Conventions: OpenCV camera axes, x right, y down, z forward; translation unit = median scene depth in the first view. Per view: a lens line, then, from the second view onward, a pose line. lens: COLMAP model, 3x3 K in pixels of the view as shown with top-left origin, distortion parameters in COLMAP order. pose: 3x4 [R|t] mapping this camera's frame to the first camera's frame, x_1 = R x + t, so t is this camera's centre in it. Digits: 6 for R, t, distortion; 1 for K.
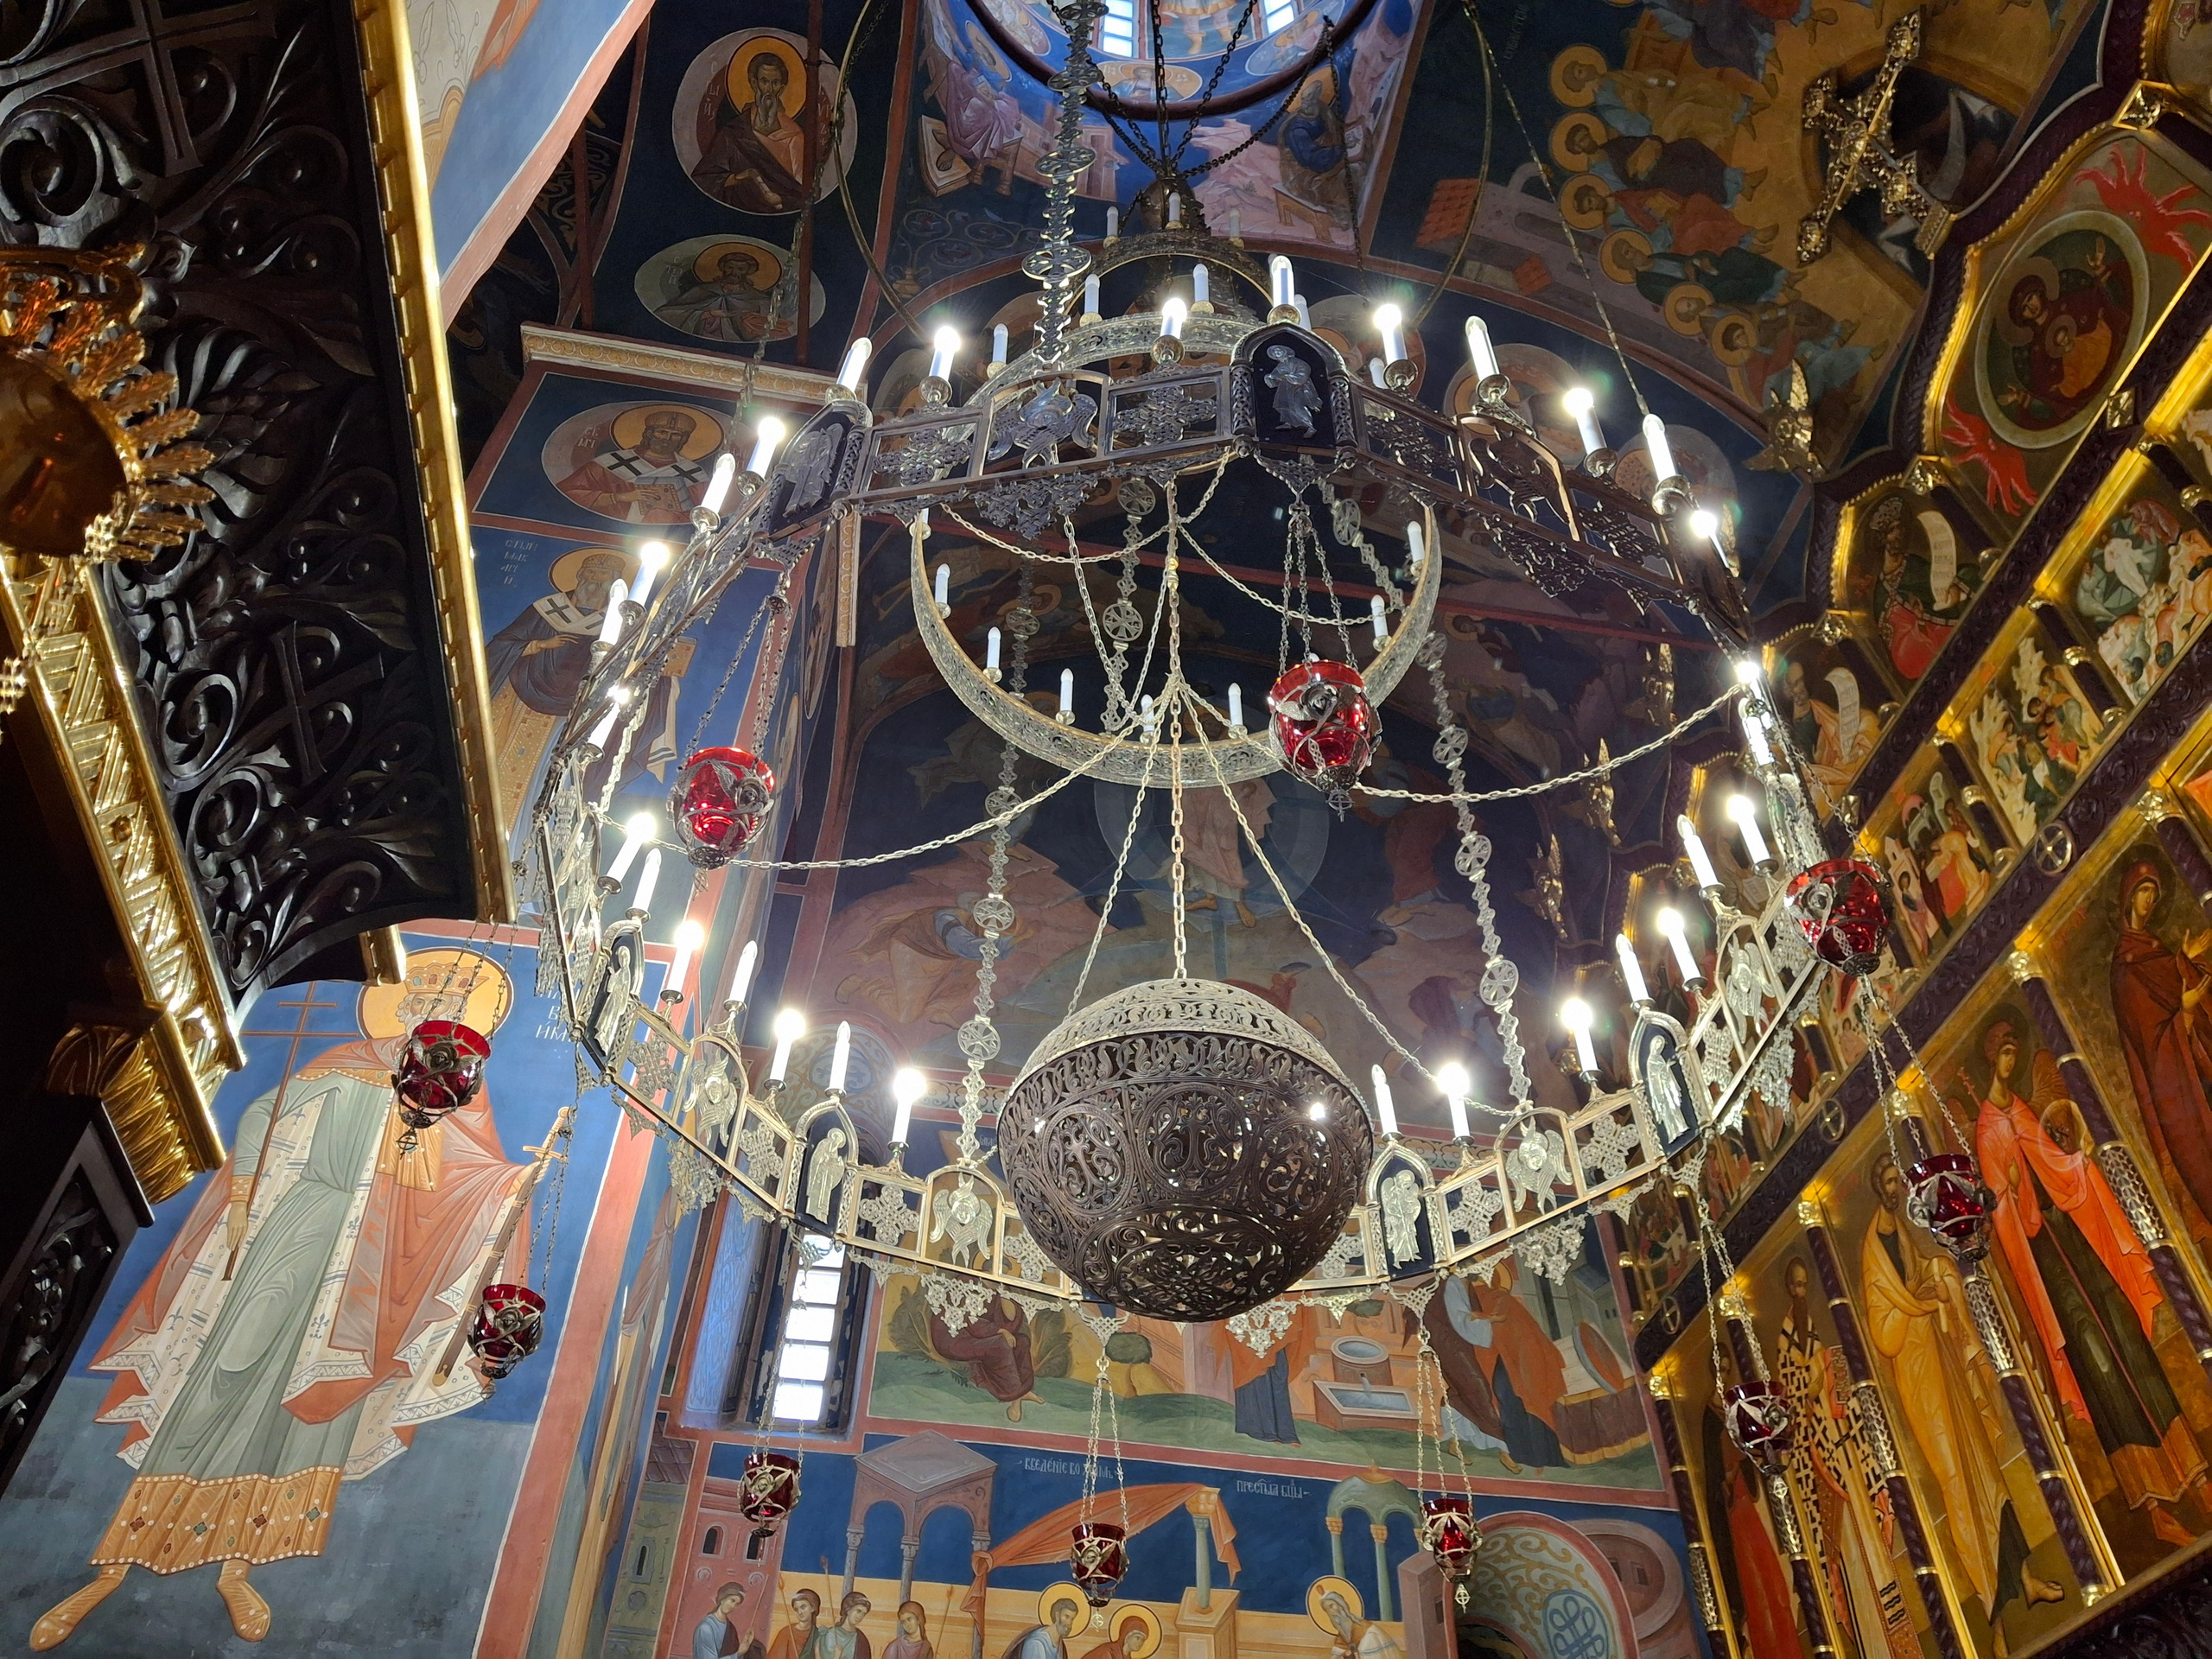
lens RADIAL K [[1660.1, 0, 1099.5], [0, 1660.1, 812.4], [0, 0, 1]] dist [0.001664, -0.003390]
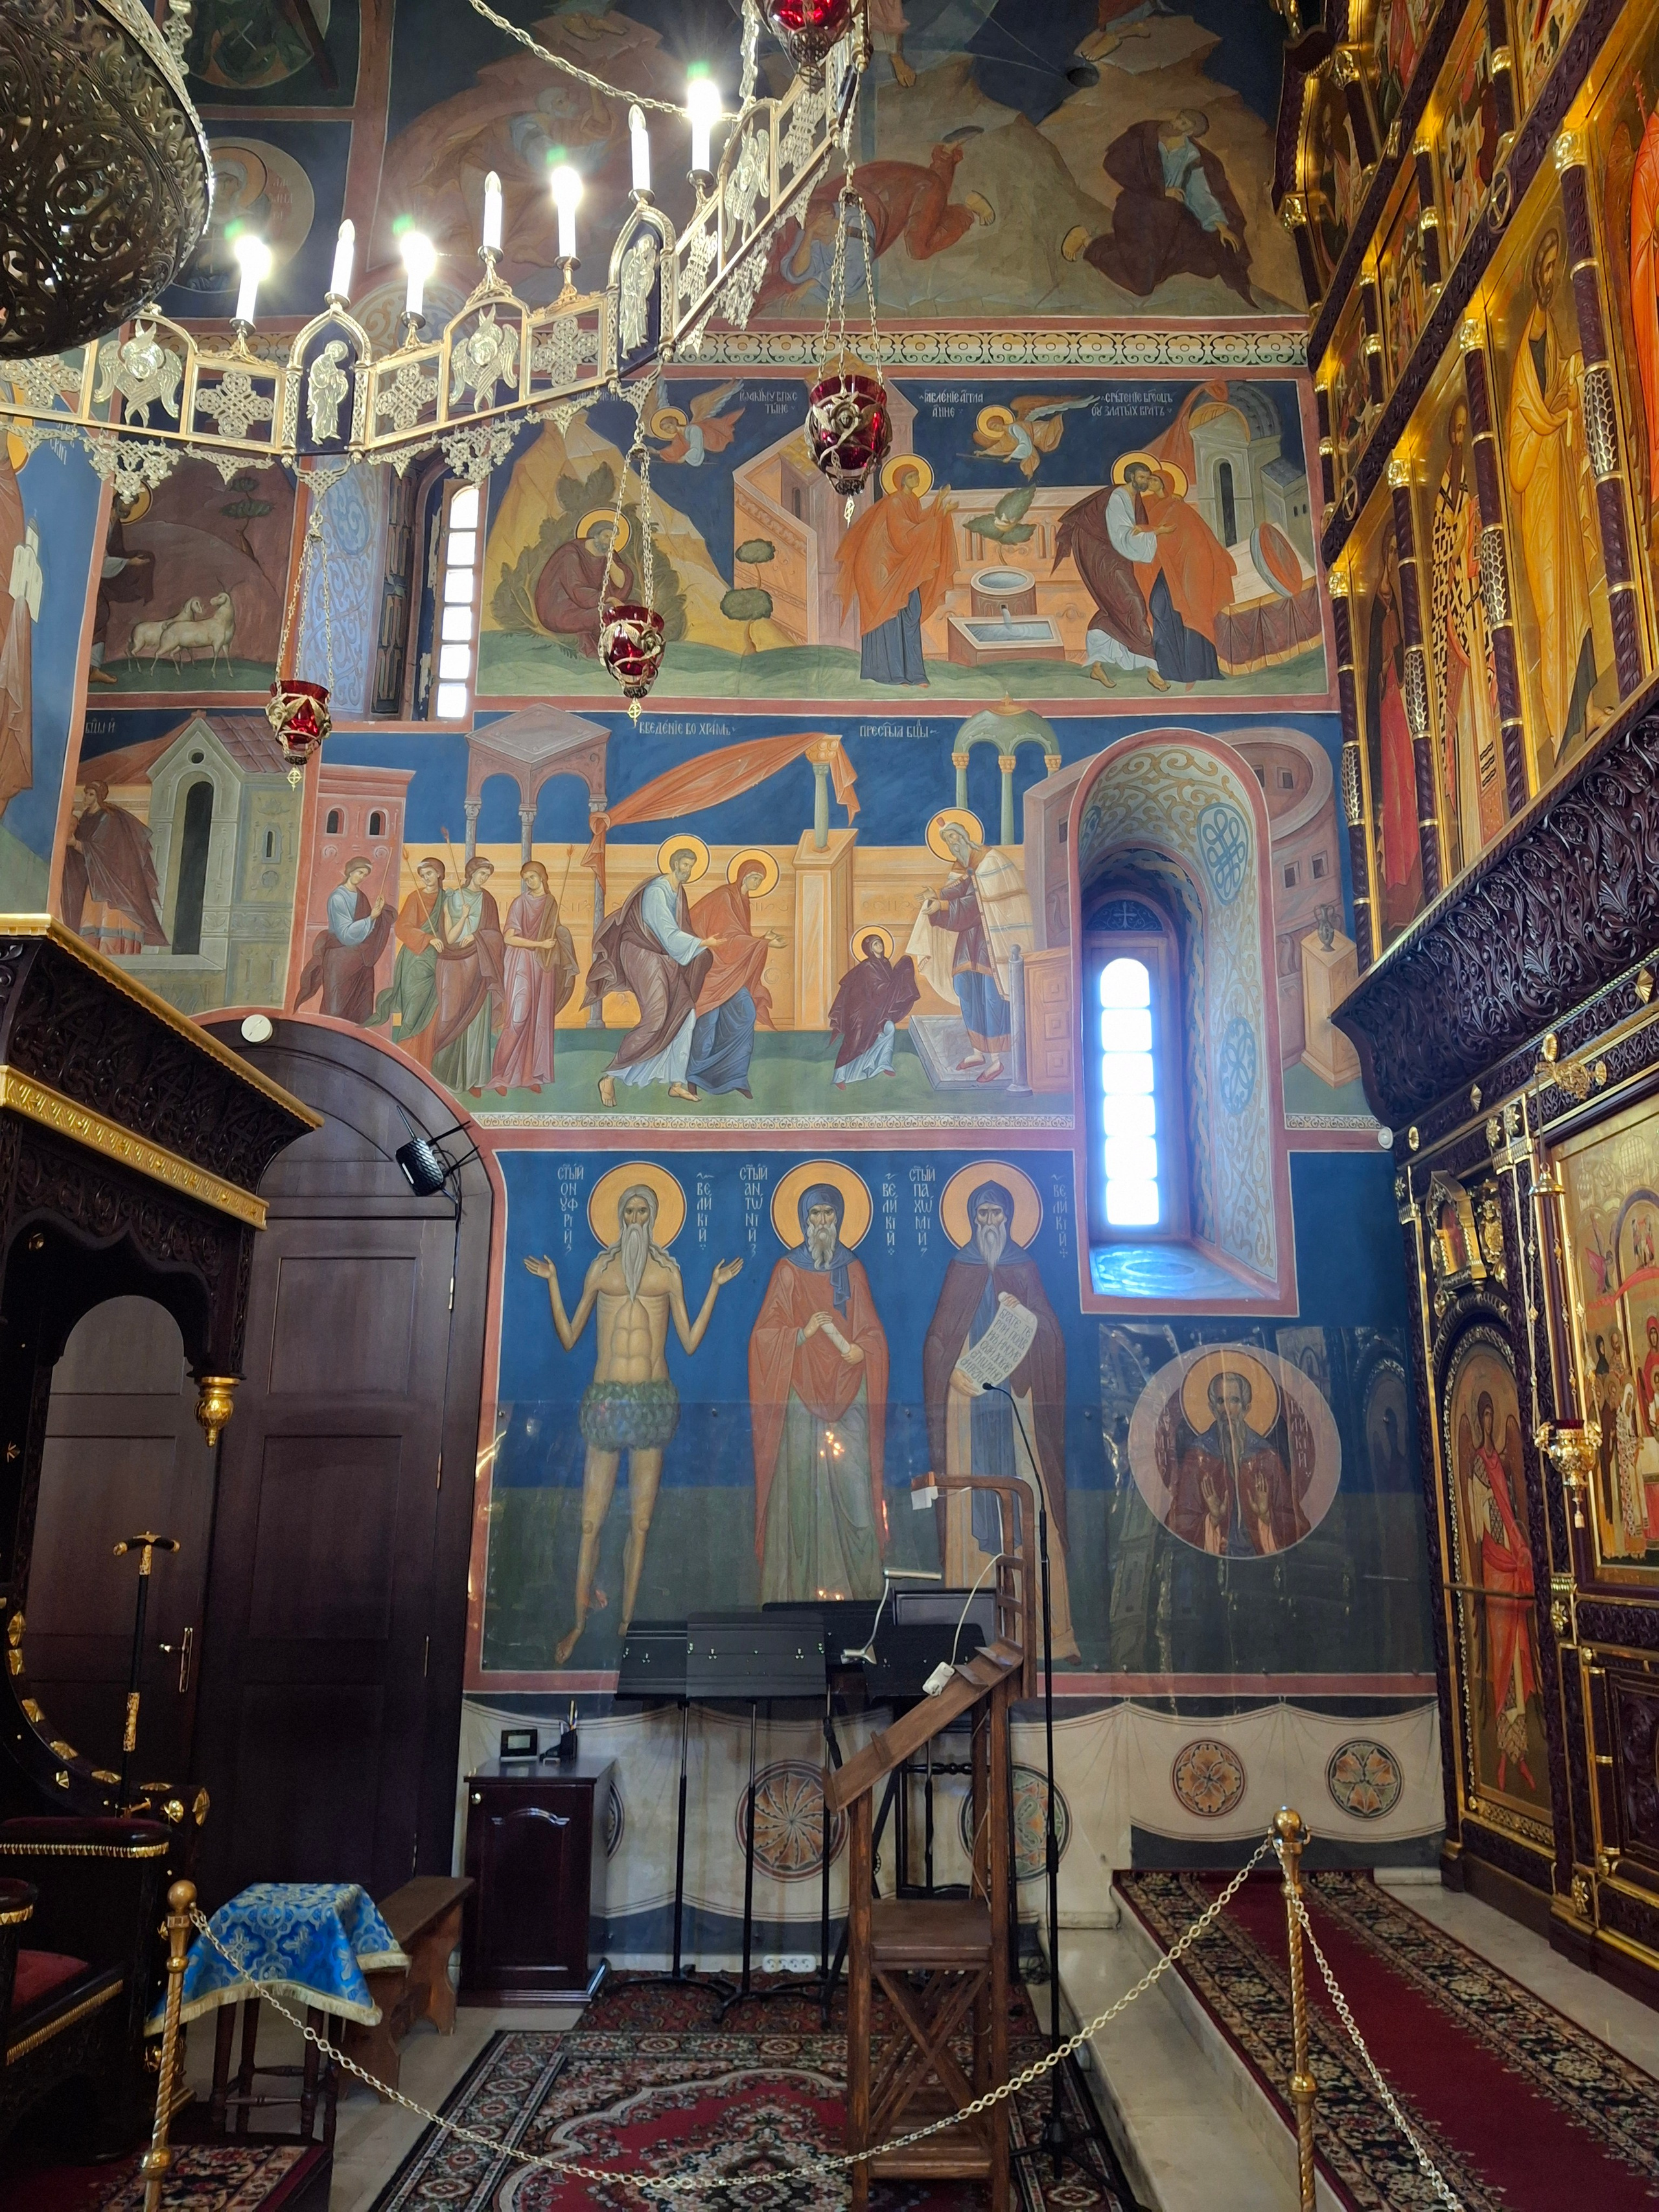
lens RADIAL K [[1683.1, 0, 829.5], [0, 1683.1, 1106.0], [0, 0, 1]] dist [0.091411, -0.168332]
pose [[0.985009, -0.055661, -0.163275, 0.261517], [0.131934, 0.852865, 0.505188, 0.112800], [0.111133, -0.519156, 0.847423, 0.061568]]
